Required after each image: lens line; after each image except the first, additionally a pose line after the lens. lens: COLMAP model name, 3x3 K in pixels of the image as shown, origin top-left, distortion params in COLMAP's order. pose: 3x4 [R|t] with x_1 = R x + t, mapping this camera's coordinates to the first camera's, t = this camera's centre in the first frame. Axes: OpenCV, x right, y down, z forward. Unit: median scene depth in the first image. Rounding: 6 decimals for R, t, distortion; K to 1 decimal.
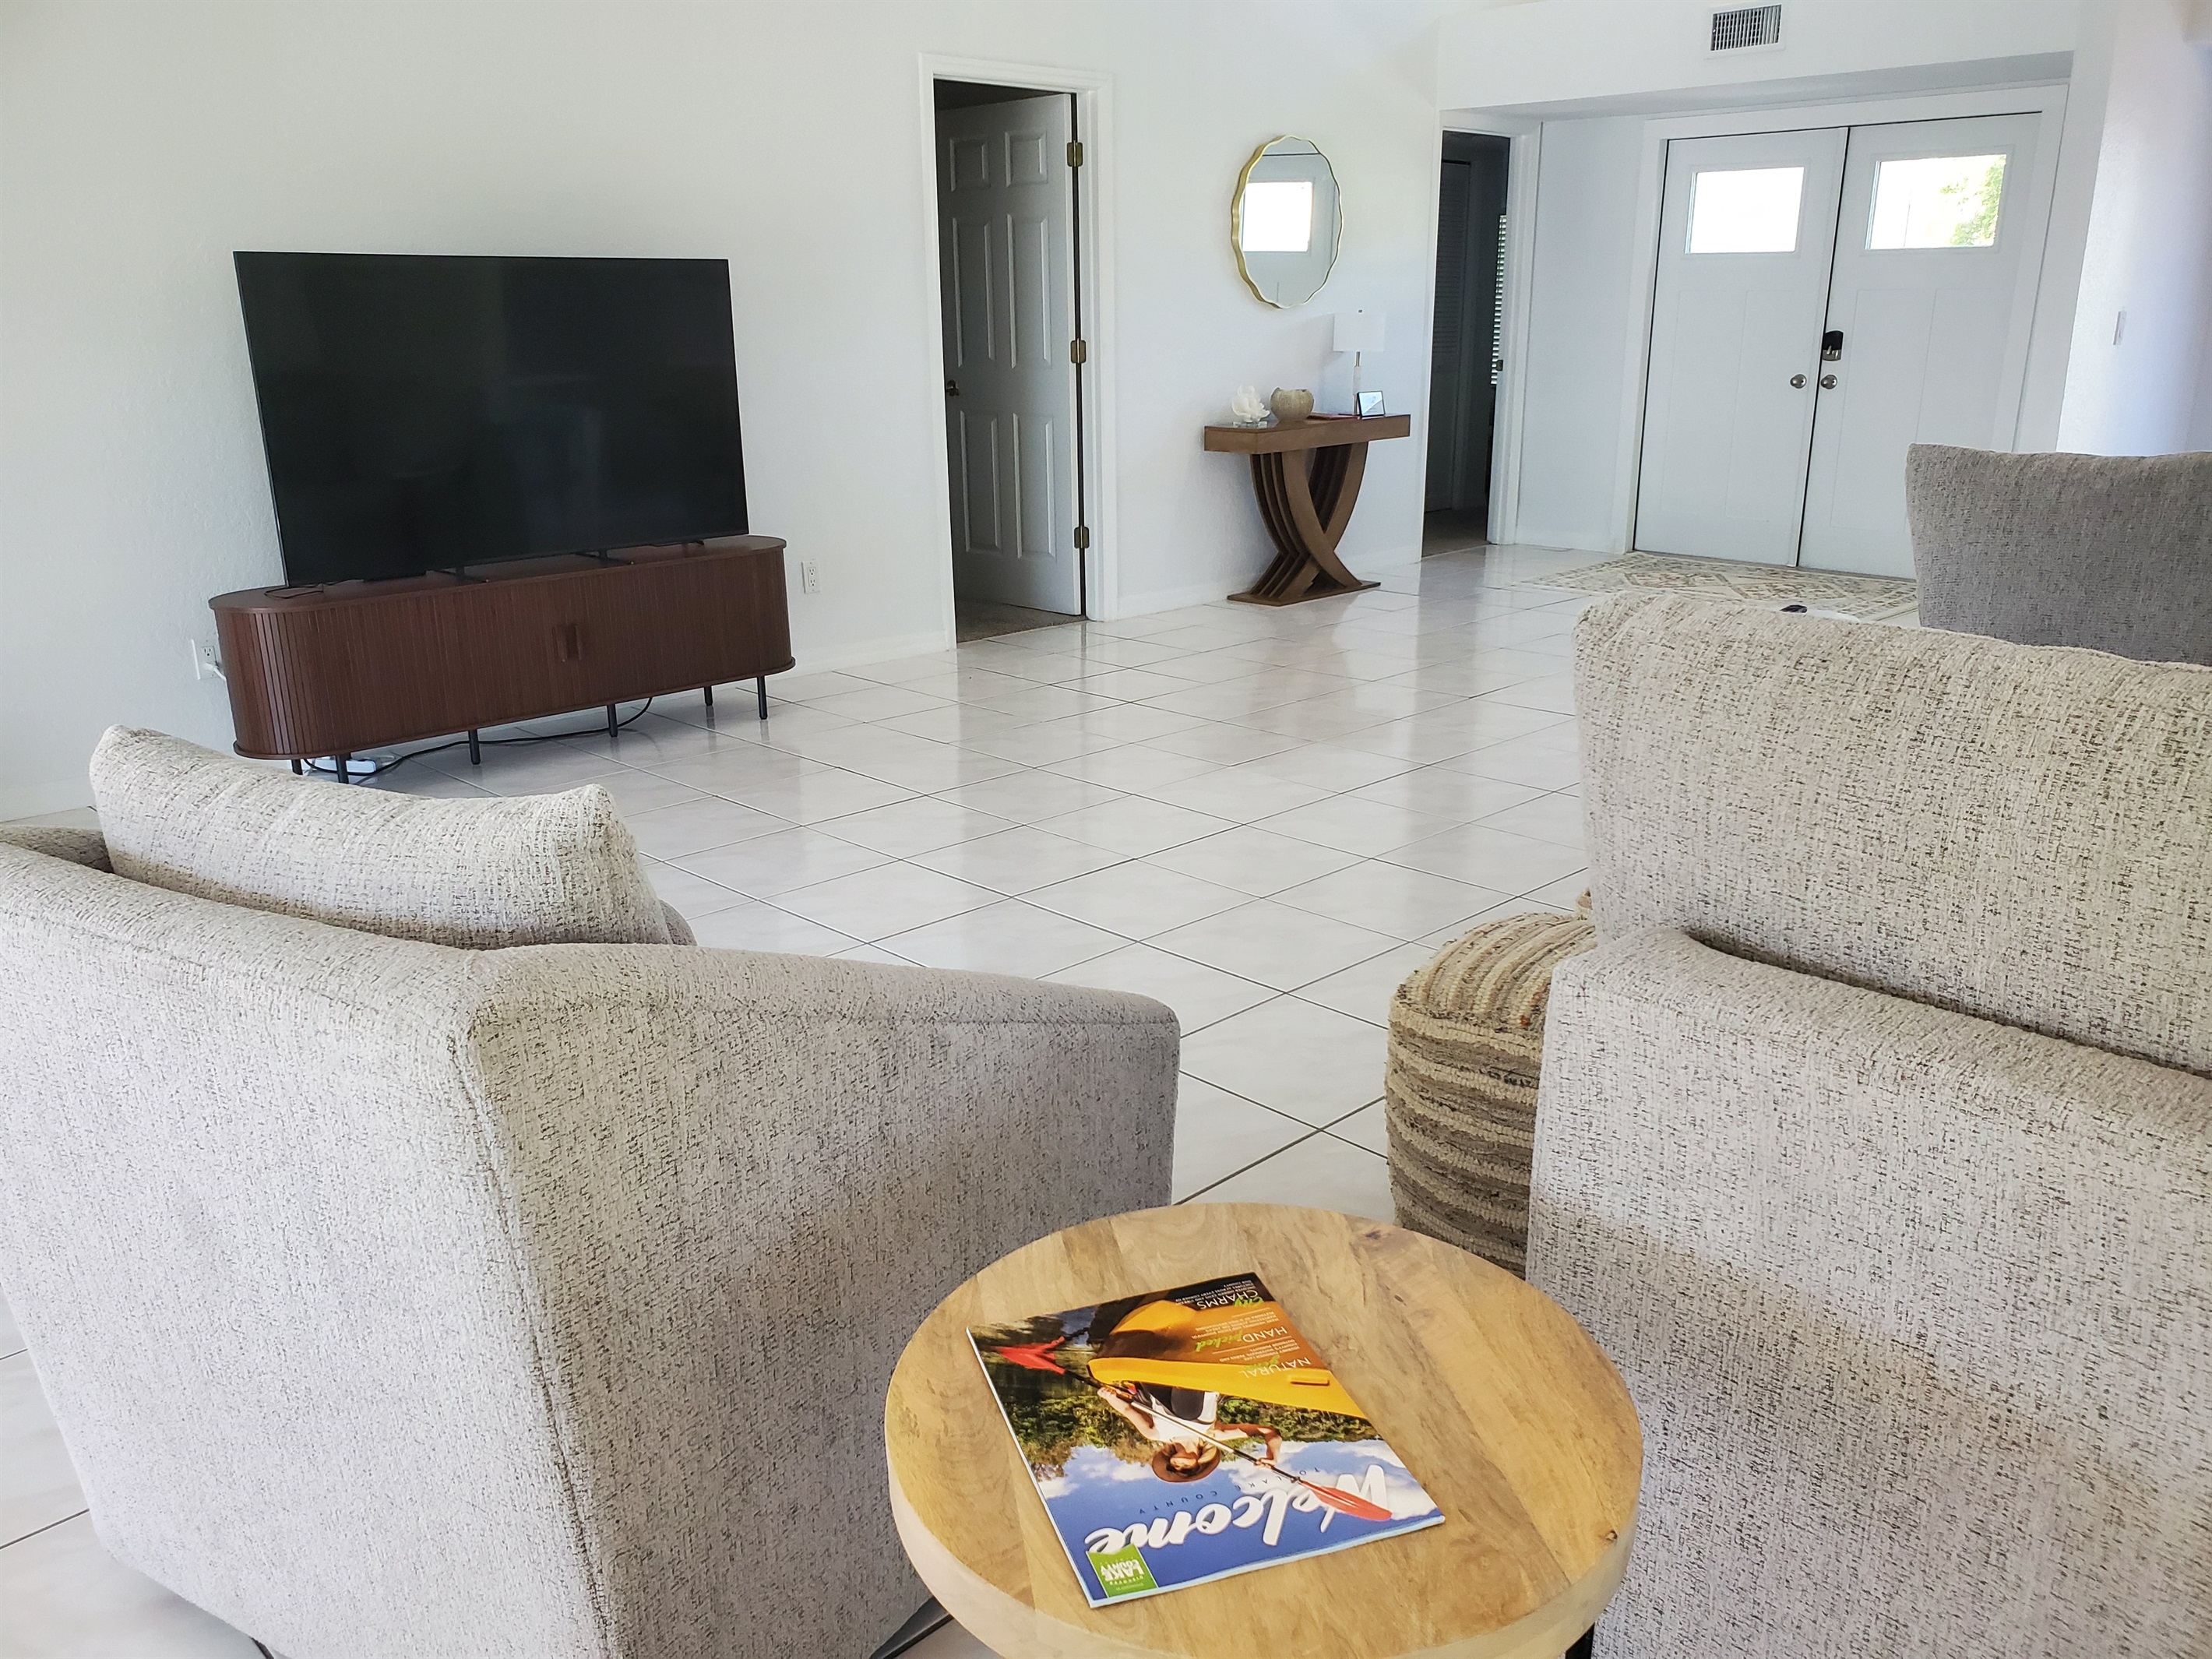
lens RADIAL K [[1708.6, 0, 1106.0], [0, 1708.6, 829.5], [0, 0, 1]] dist [0.002986, -0.009387]
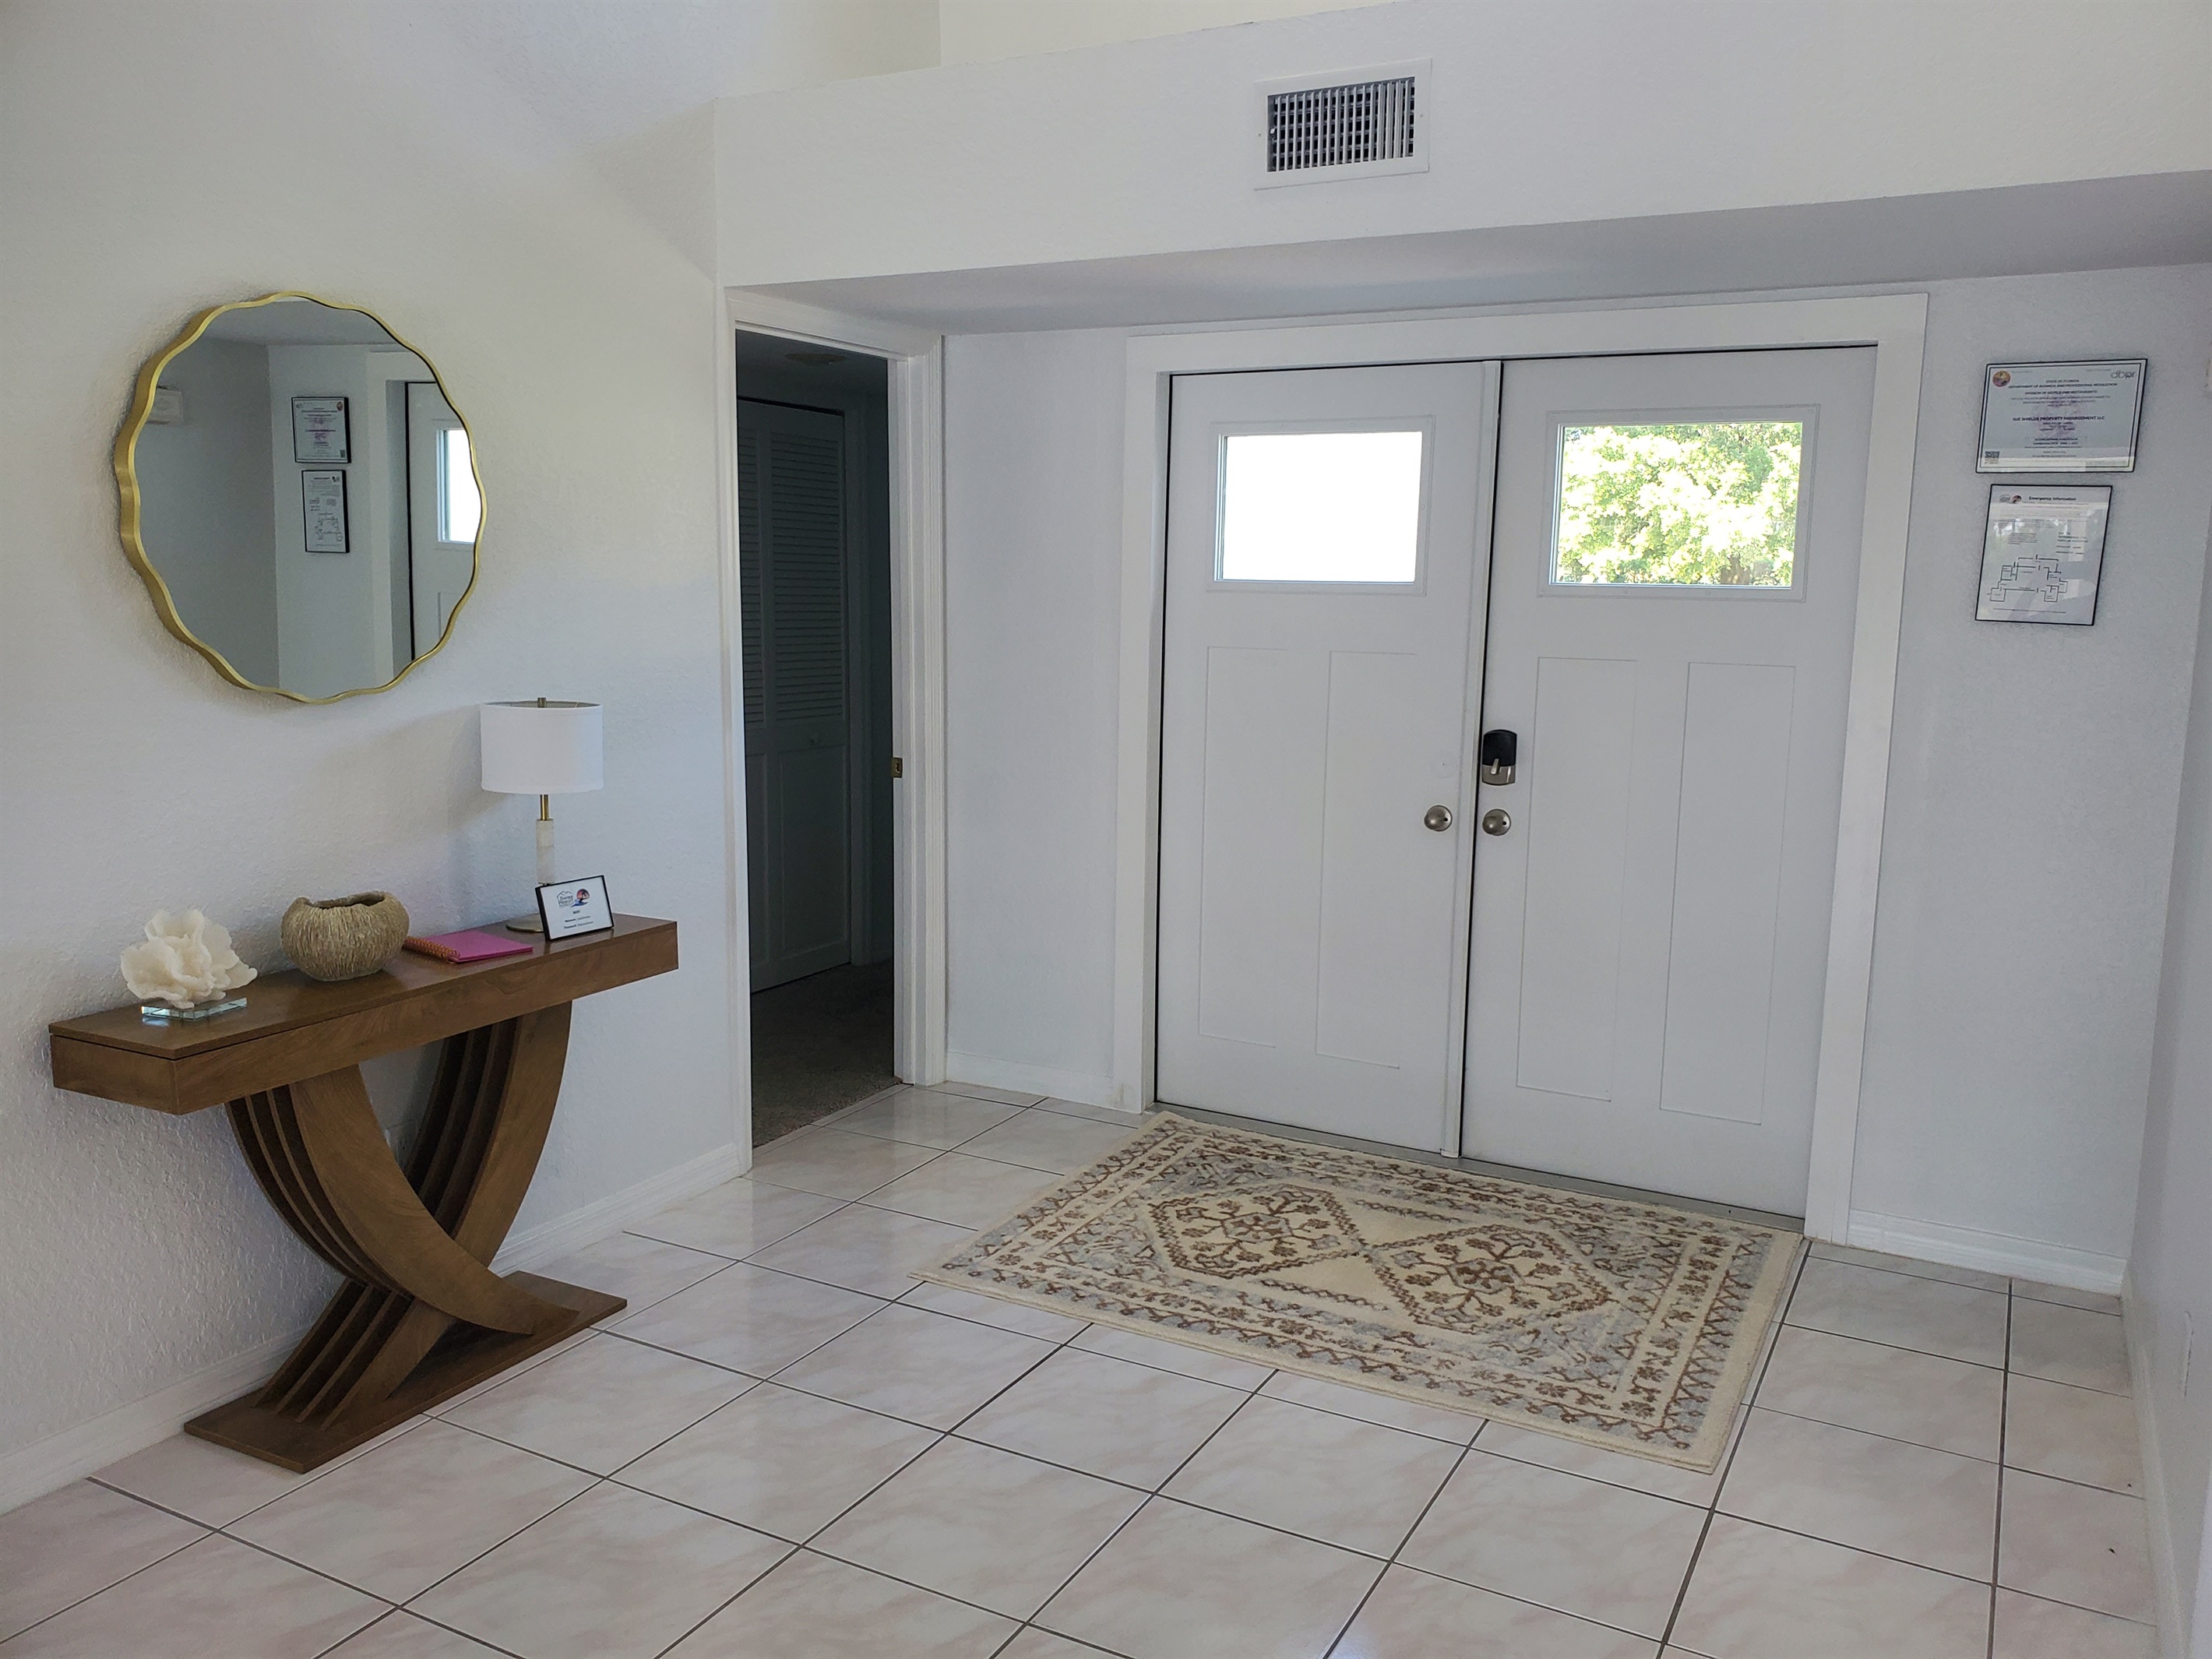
lens RADIAL K [[1708.6, 0, 1106.0], [0, 1708.6, 829.5], [0, 0, 1]] dist [0.002986, -0.009387]
pose [[0.957145, -0.022646, 0.288723, 0.156532], [0.065580, 0.987990, -0.139912, -0.195812], [-0.282087, 0.152850, 0.947134, 0.539074]]
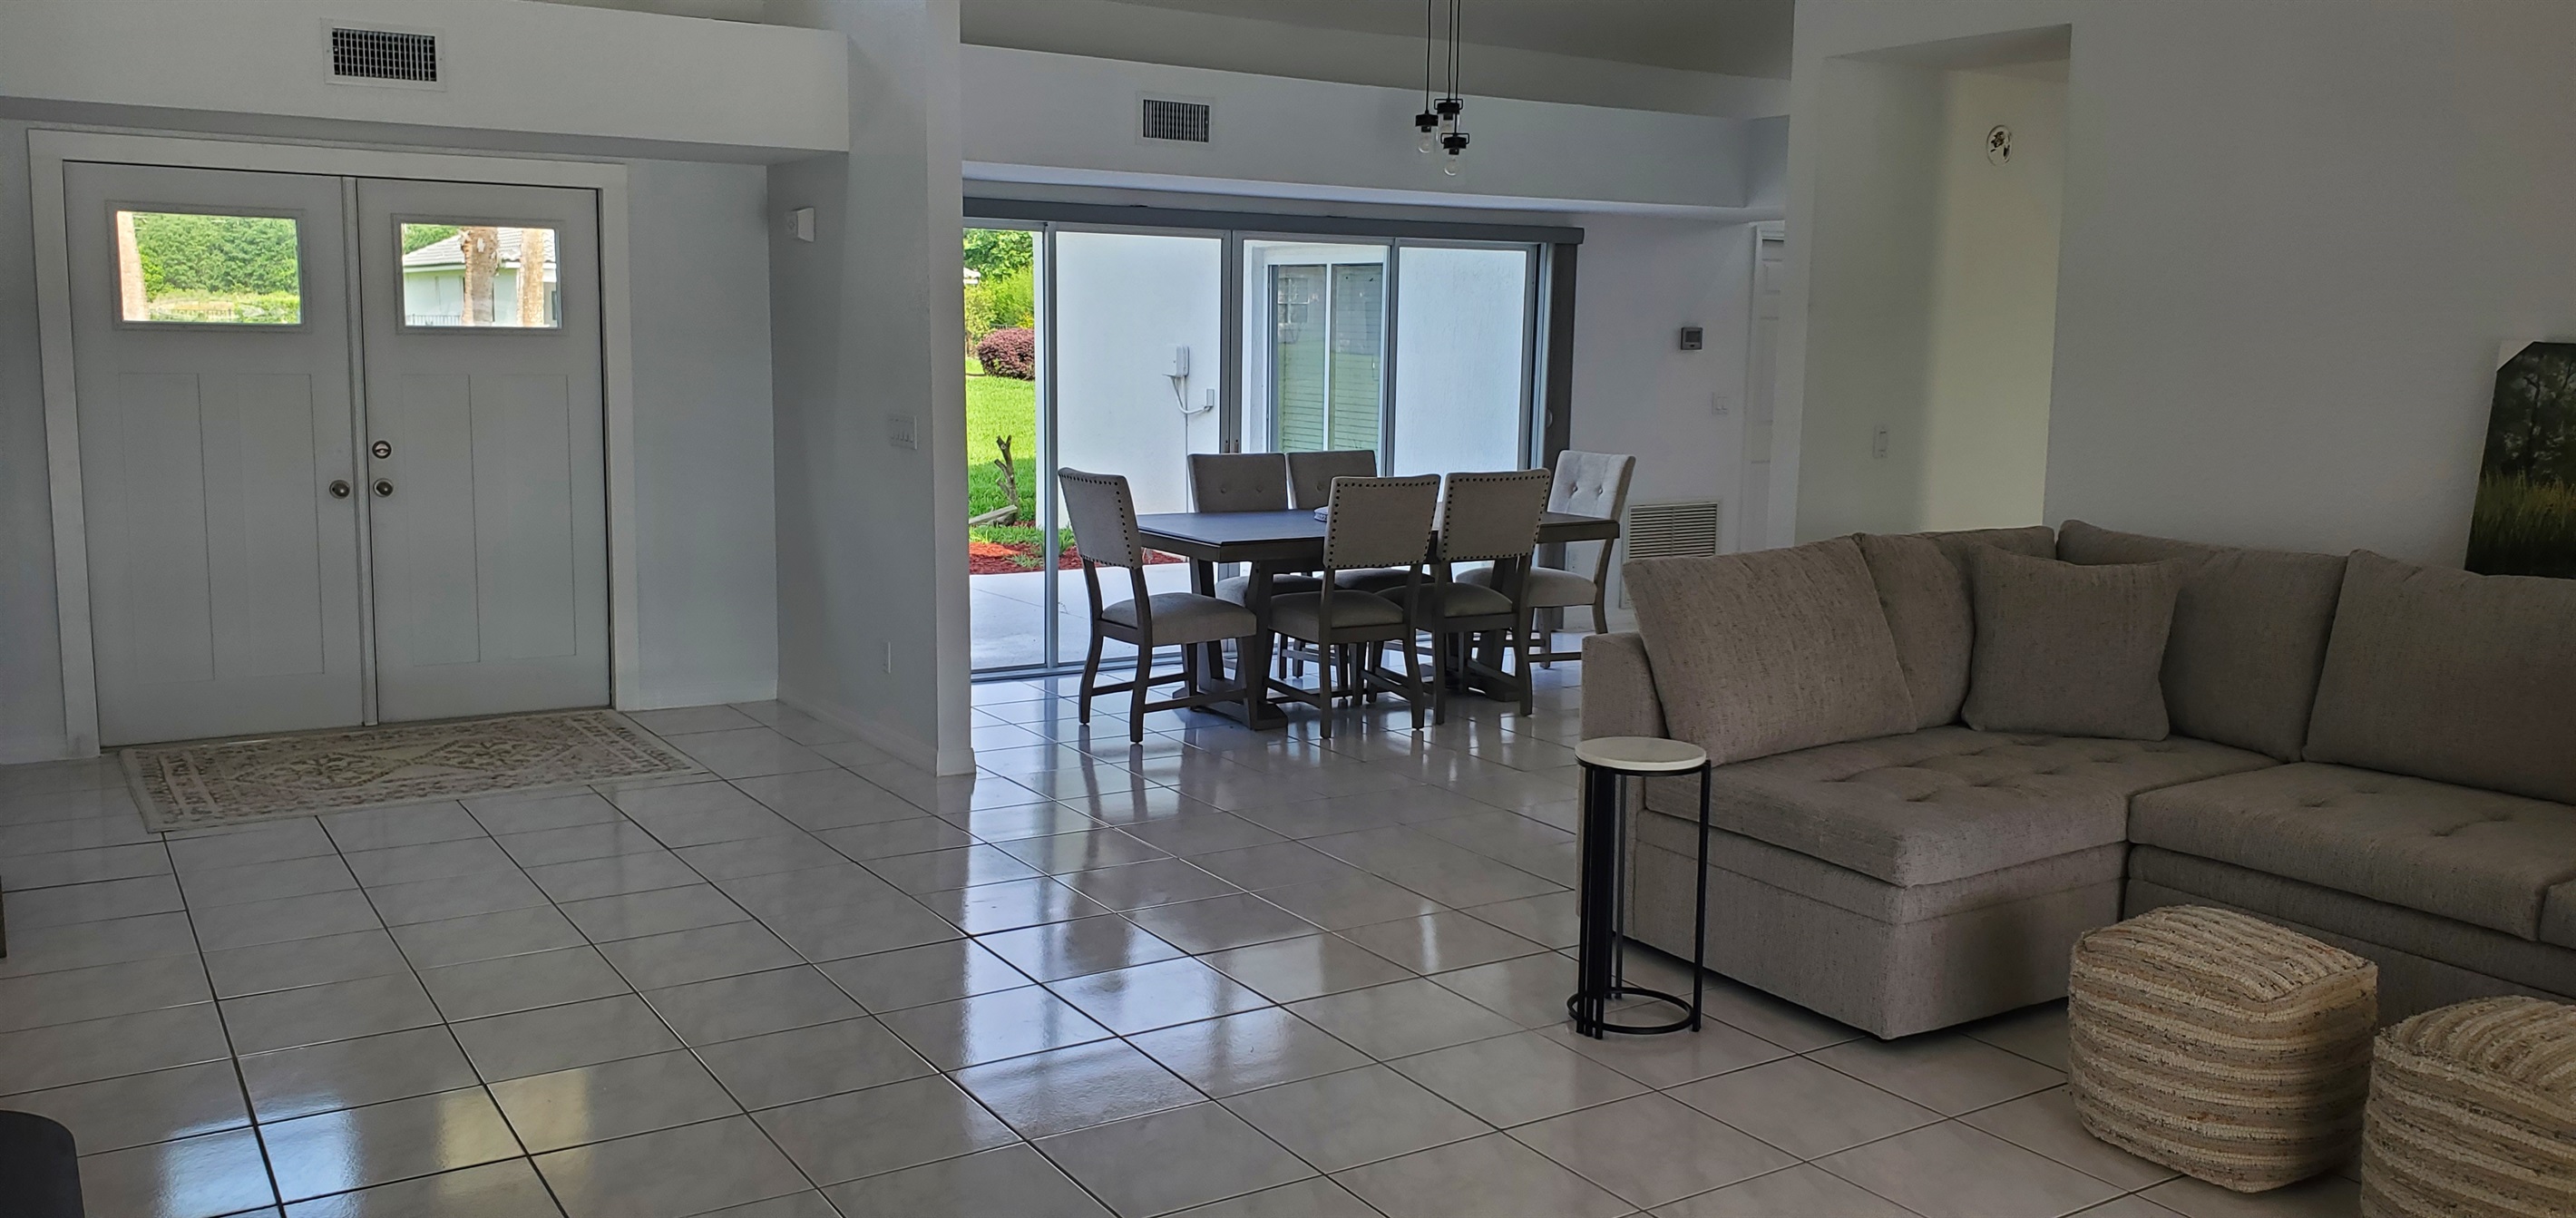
lens RADIAL K [[2035.3, 0, 1288.0], [0, 2035.3, 609.0], [0, 0, 1]] dist [0.006636, 0.002970]
pose [[0.220416, -0.115177, 0.968582, -0.402741], [0.276441, 0.959666, 0.051208, -0.143604], [-0.935413, 0.256469, 0.243365, 0.403173]]
